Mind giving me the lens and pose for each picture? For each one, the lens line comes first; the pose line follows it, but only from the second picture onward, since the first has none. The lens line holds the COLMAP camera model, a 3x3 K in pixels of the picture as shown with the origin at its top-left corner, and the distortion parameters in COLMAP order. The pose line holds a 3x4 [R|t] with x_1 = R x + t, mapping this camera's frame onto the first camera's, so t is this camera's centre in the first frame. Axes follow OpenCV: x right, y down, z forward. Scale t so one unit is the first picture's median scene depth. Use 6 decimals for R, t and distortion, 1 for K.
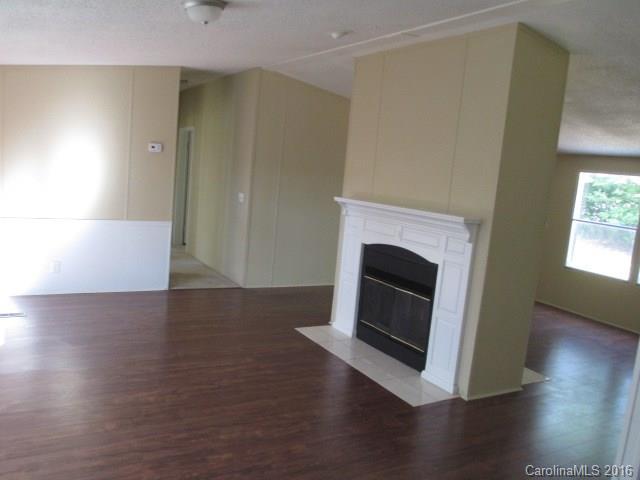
lens RADIAL K [[537.4, 0, 320.0], [0, 537.4, 240.0], [0, 0, 1]] dist [-0.002757, -0.001274]
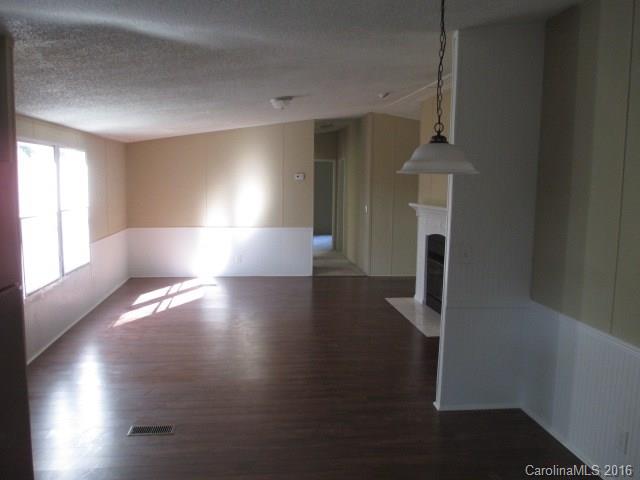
lens RADIAL K [[537.4, 0, 320.0], [0, 537.4, 240.0], [0, 0, 1]] dist [-0.002757, -0.001274]
pose [[0.917726, -0.028830, -0.396167, 0.367448], [0.014606, 0.999137, -0.038875, 0.065924], [0.396946, 0.029890, 0.917355, -0.360038]]
